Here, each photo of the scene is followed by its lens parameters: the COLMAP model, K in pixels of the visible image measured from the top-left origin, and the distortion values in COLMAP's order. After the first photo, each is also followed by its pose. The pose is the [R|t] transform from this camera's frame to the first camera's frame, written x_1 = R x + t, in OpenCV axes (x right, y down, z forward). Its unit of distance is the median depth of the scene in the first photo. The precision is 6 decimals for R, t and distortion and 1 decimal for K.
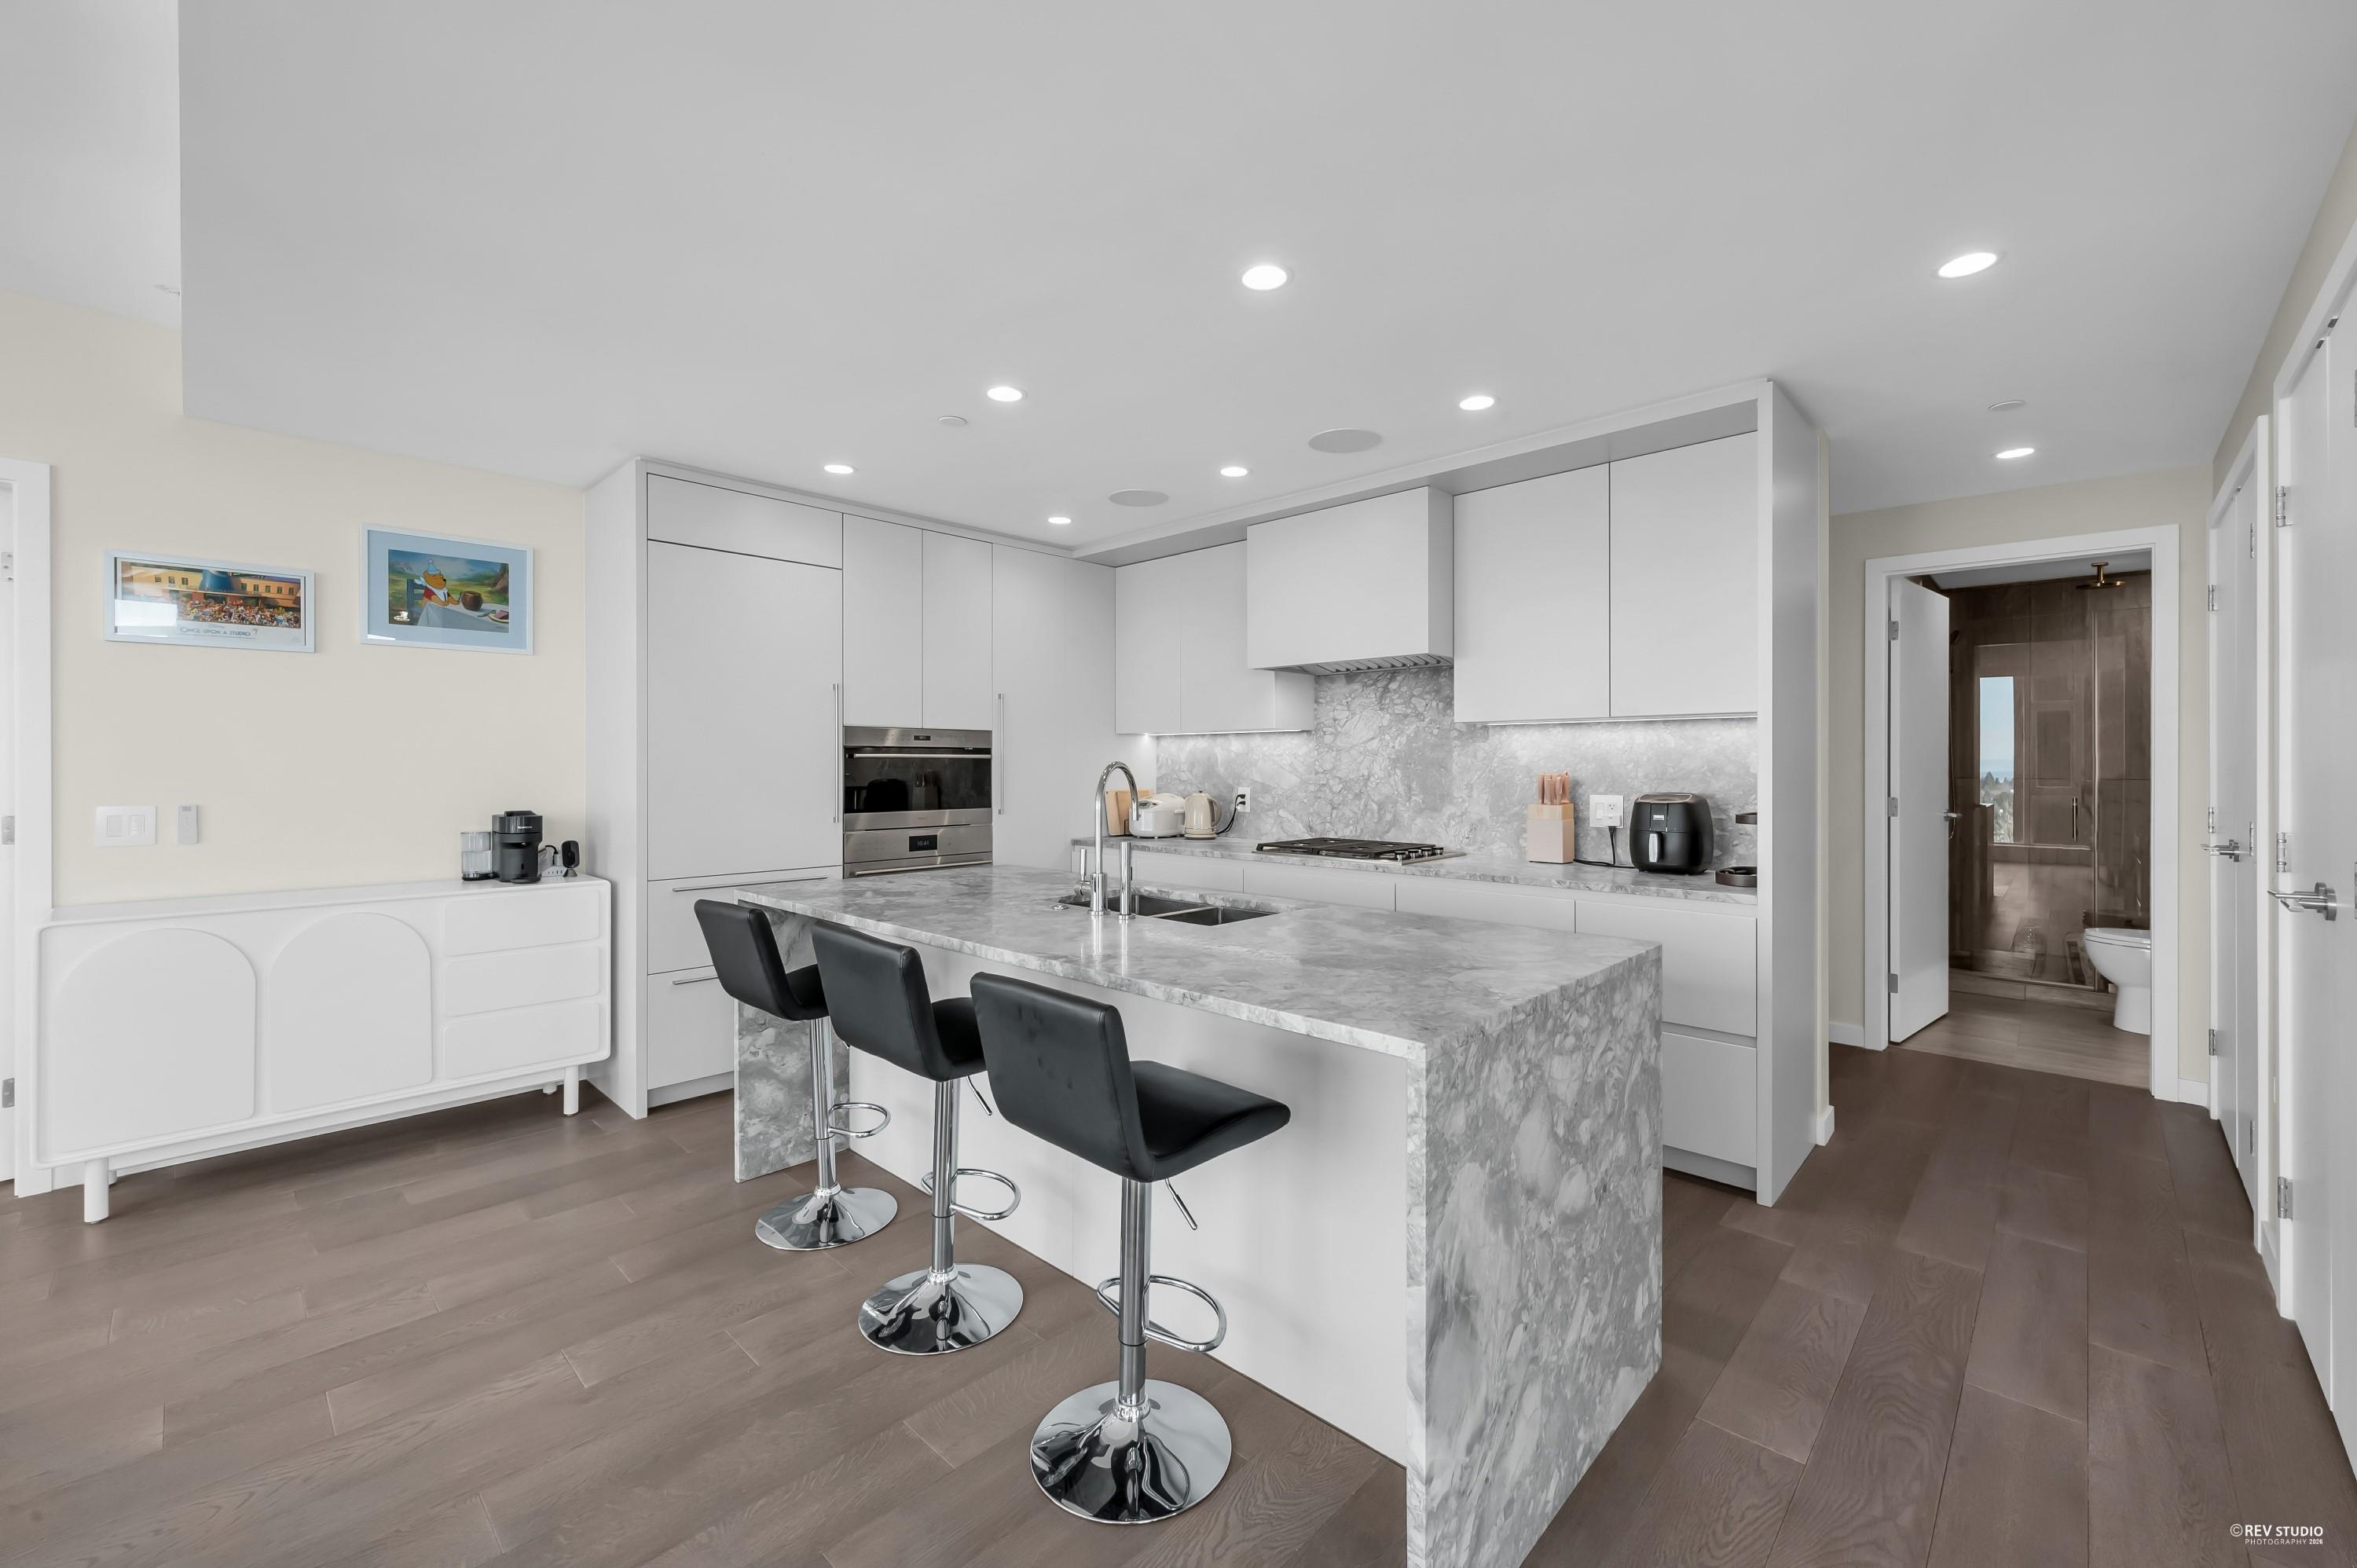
lens RADIAL K [[938.5, 0, 1186.9], [0, 938.5, 774.5], [0, 0, 1]] dist [0.000553, 0.000896]
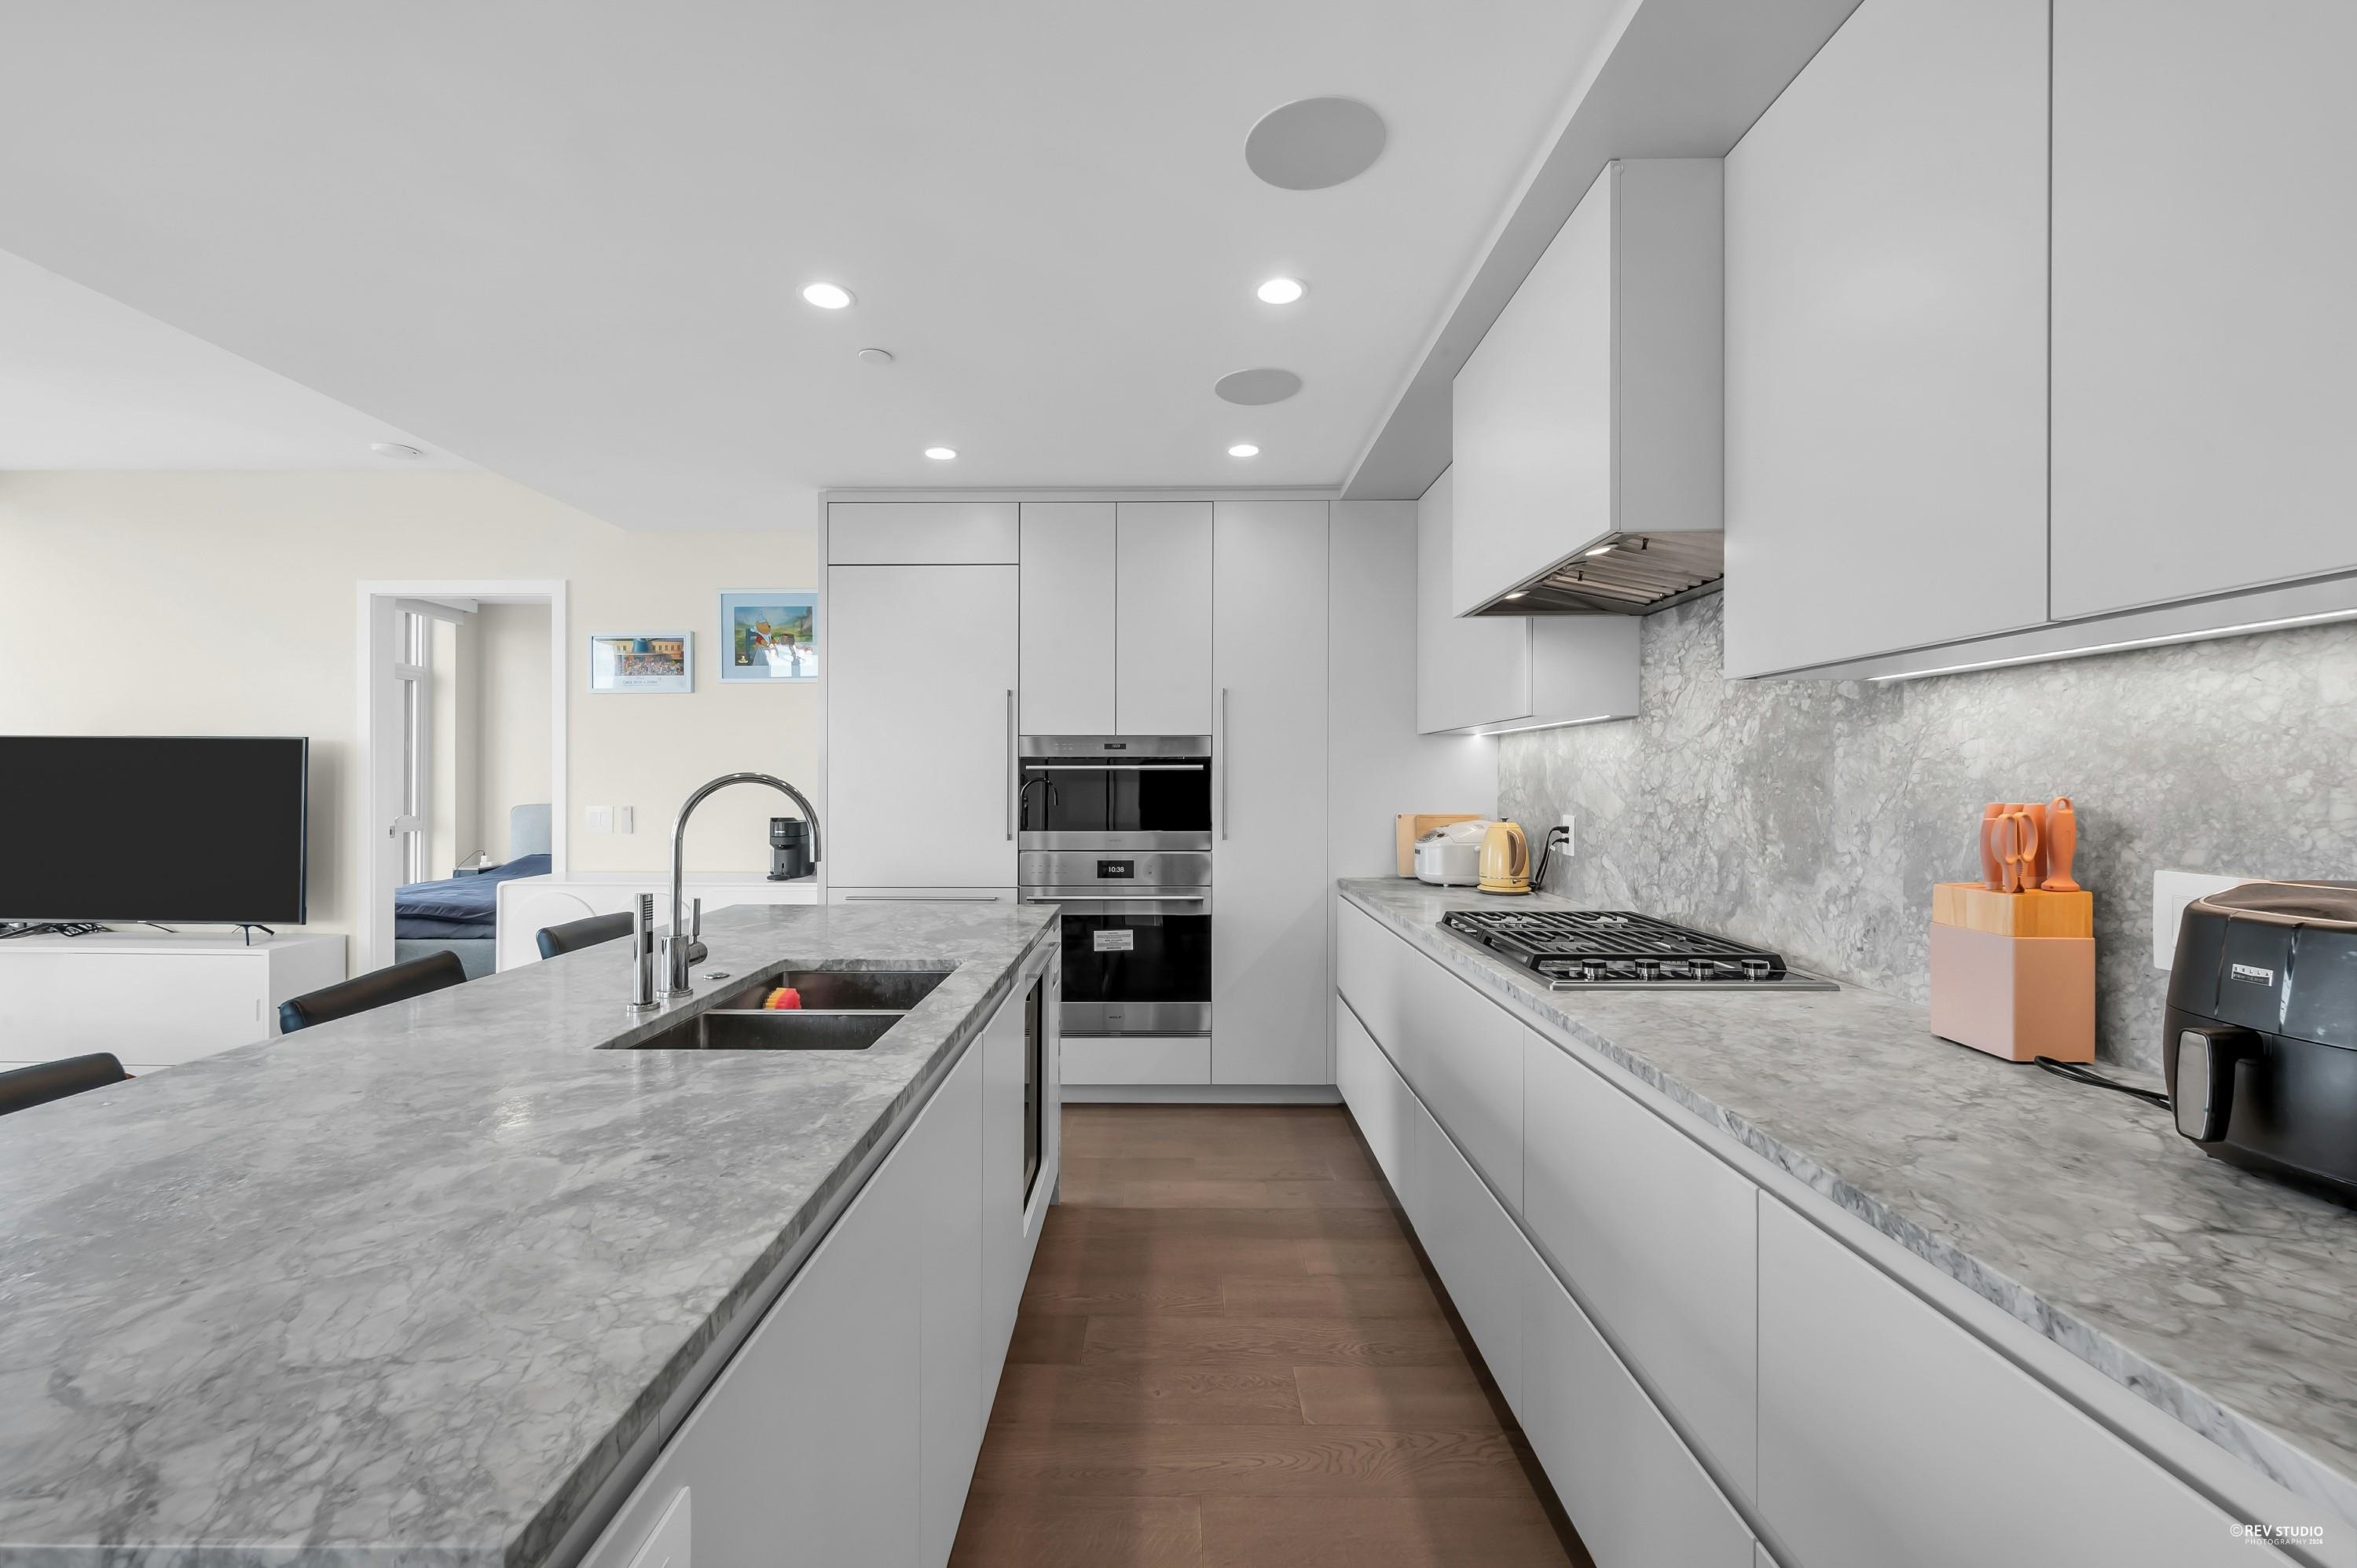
lens RADIAL K [[938.5, 0, 1157.9], [0, 938.5, 779.8], [0, 0, 1]] dist [0.000553, 0.000896]
pose [[0.677834, 0.001839, -0.735213, 0.391030], [-0.007506, 0.999962, -0.004419, -0.005173], [0.735177, 0.008514, 0.677822, 0.469914]]
